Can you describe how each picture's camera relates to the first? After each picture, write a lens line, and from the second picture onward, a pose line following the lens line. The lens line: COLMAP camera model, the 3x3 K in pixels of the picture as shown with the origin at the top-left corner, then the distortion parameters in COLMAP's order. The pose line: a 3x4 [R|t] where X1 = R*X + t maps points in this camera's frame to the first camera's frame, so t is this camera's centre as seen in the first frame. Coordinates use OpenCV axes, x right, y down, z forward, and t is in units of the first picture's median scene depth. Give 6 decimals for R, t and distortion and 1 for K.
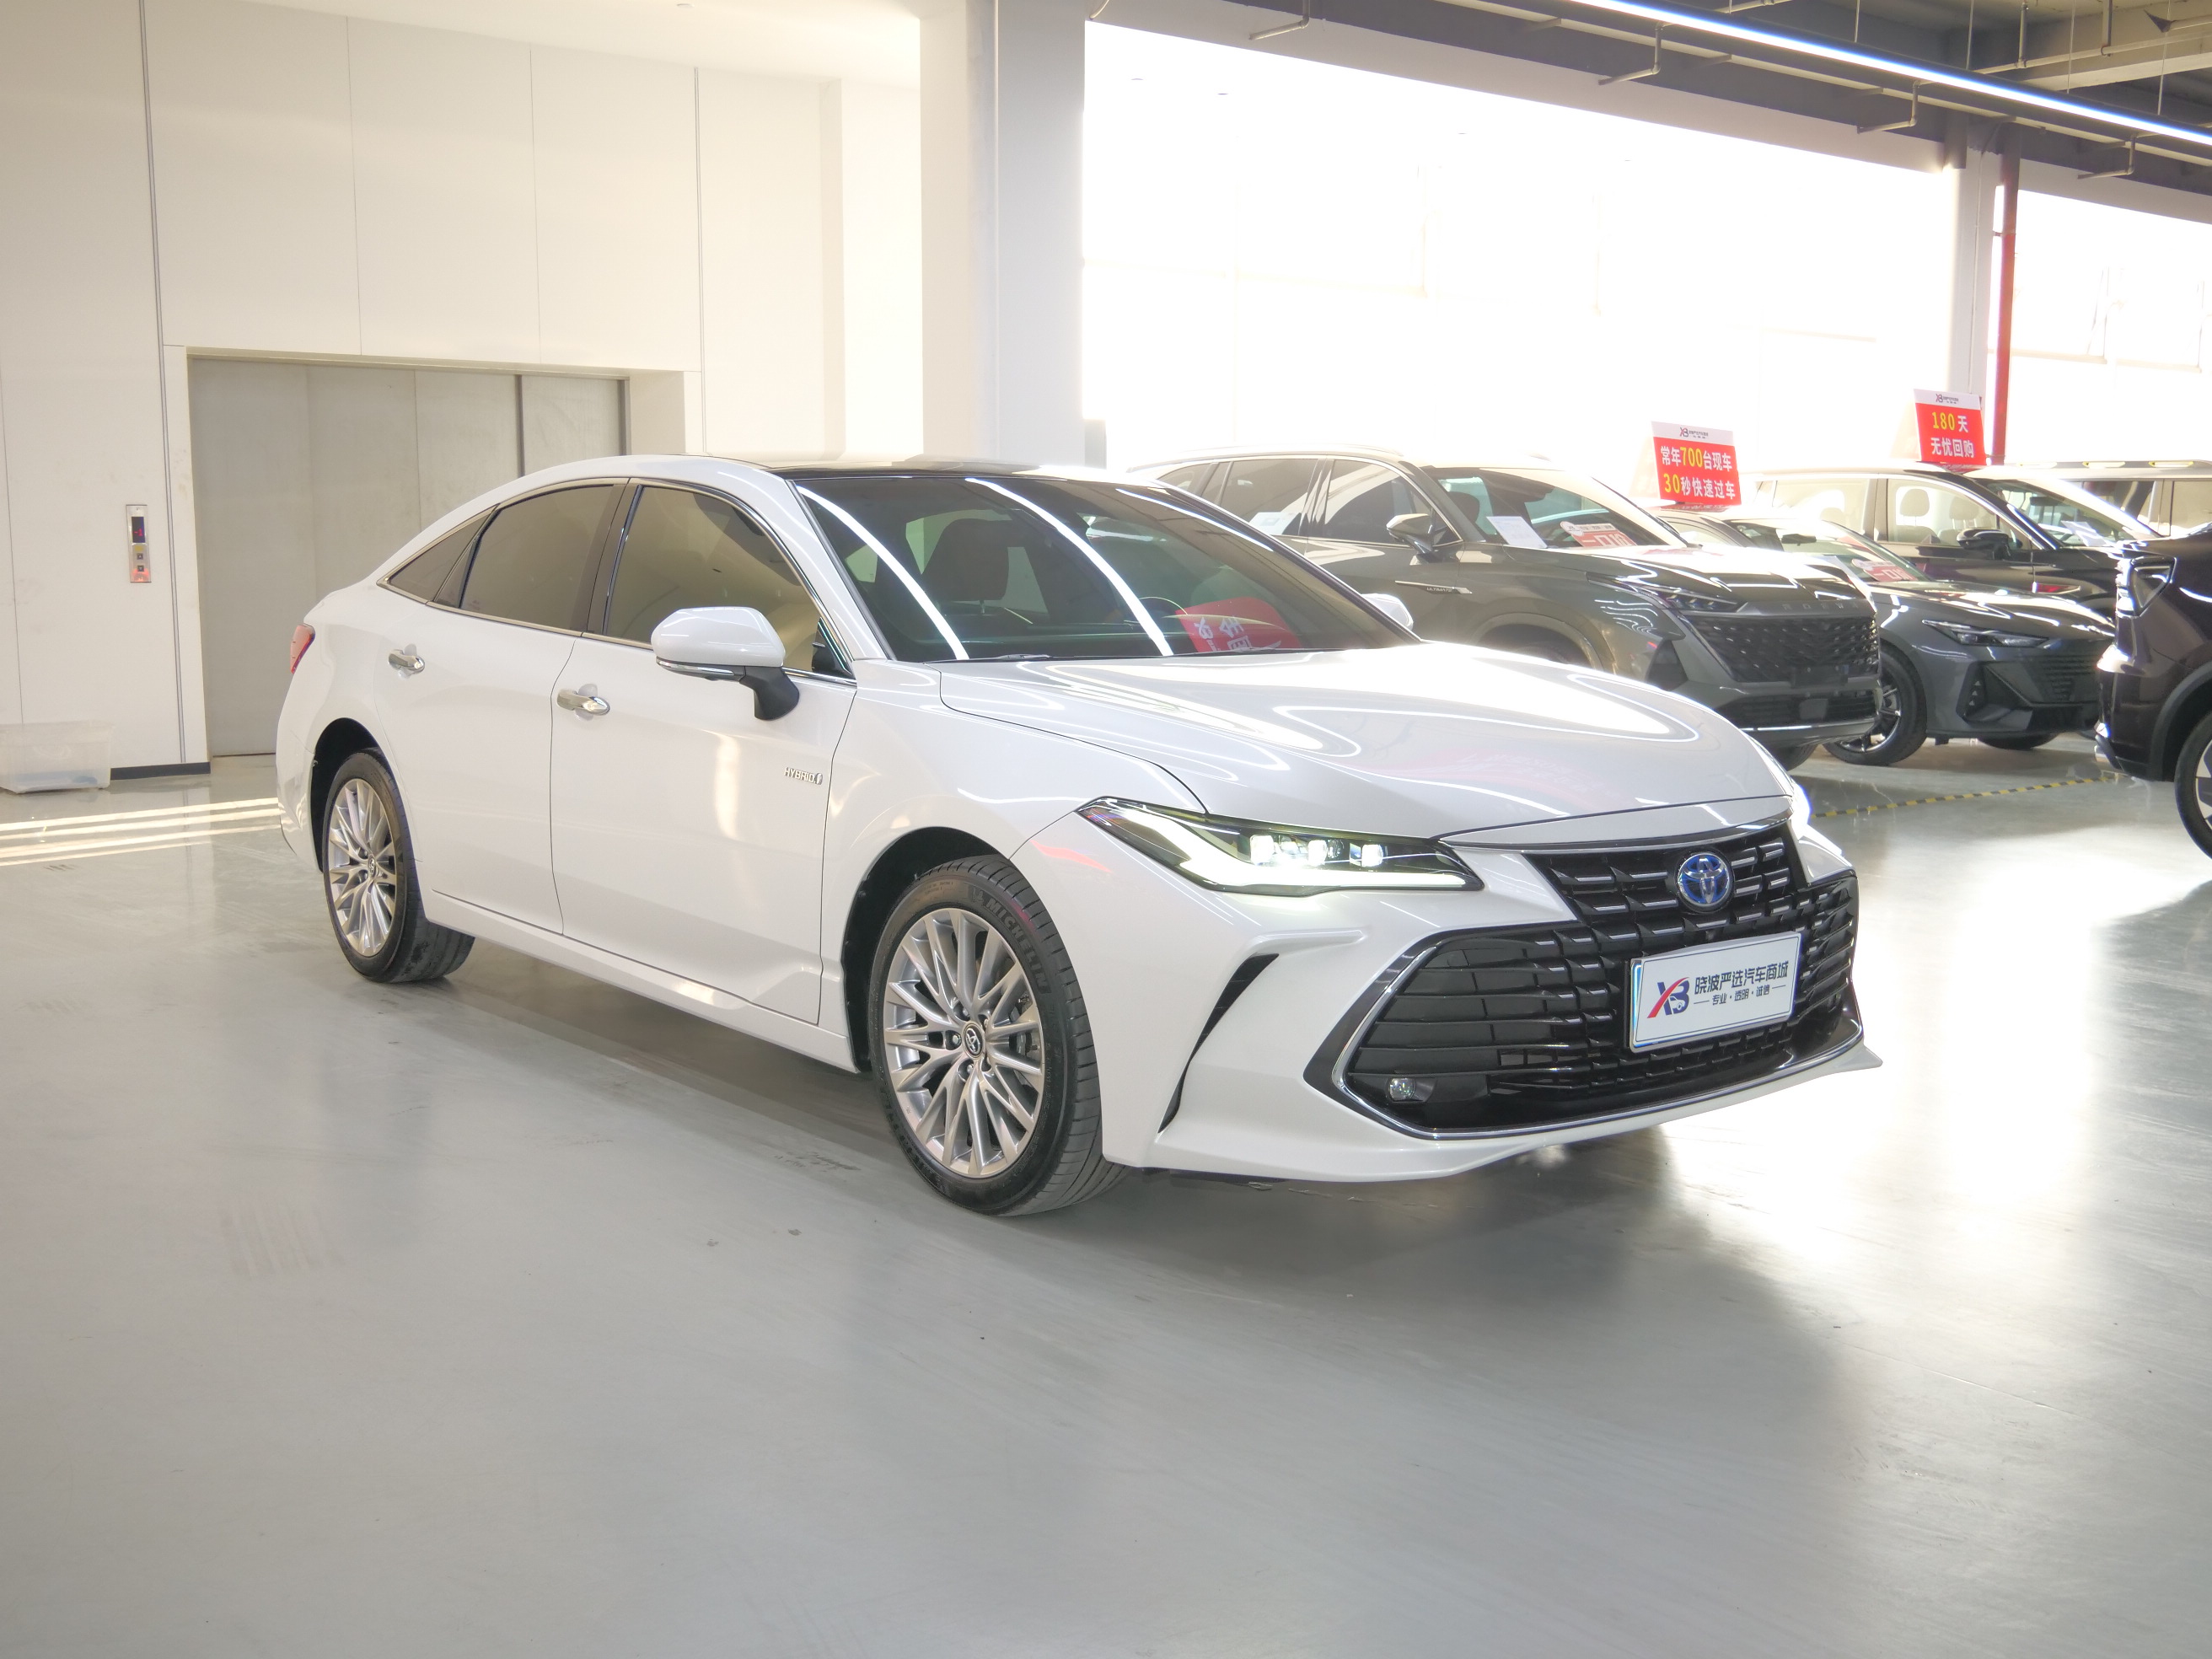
lens RADIAL K [[2289.6, 0, 1106.0], [0, 2289.6, 829.5], [0, 0, 1]] dist [-0.002459, 0.002012]
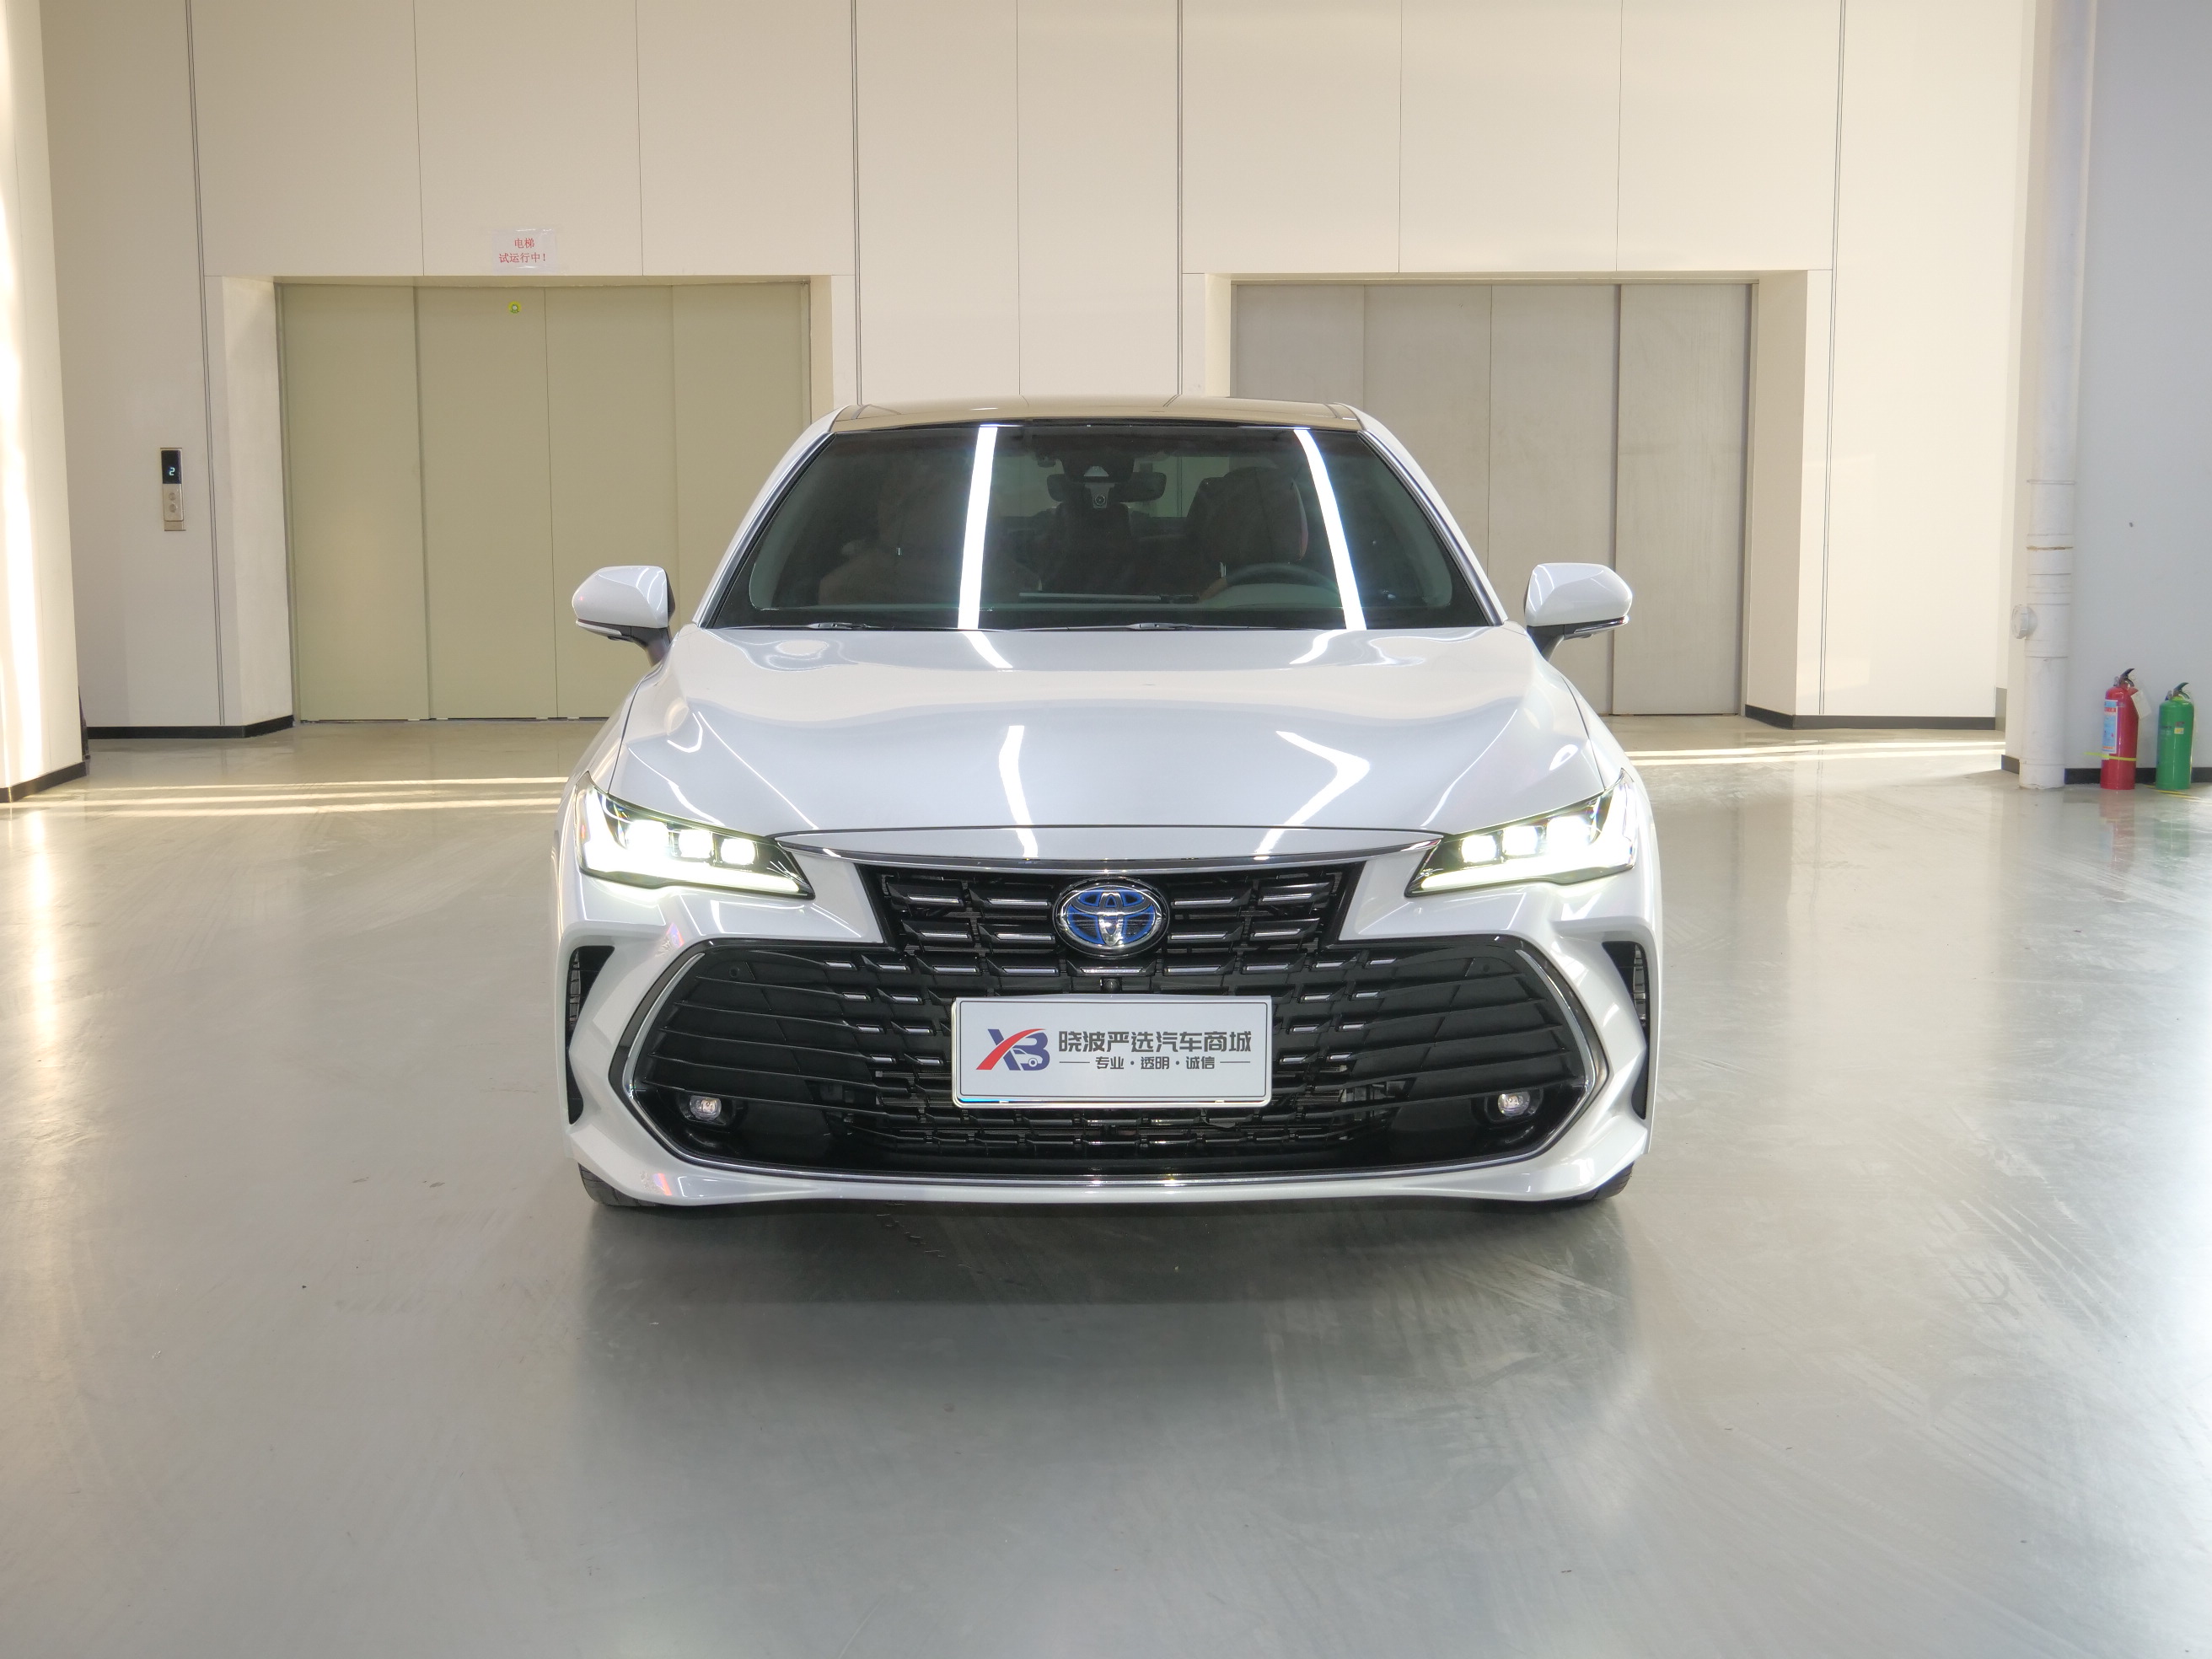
lens RADIAL K [[2836.1, 0, 1106.0], [0, 2836.1, 829.5], [0, 0, 1]] dist [0.030558, 0.069233]
pose [[0.790656, 0.074278, -0.607738, 0.889512], [-0.073861, 0.996936, 0.025753, -0.036177], [0.607789, 0.024526, 0.793720, 0.188221]]
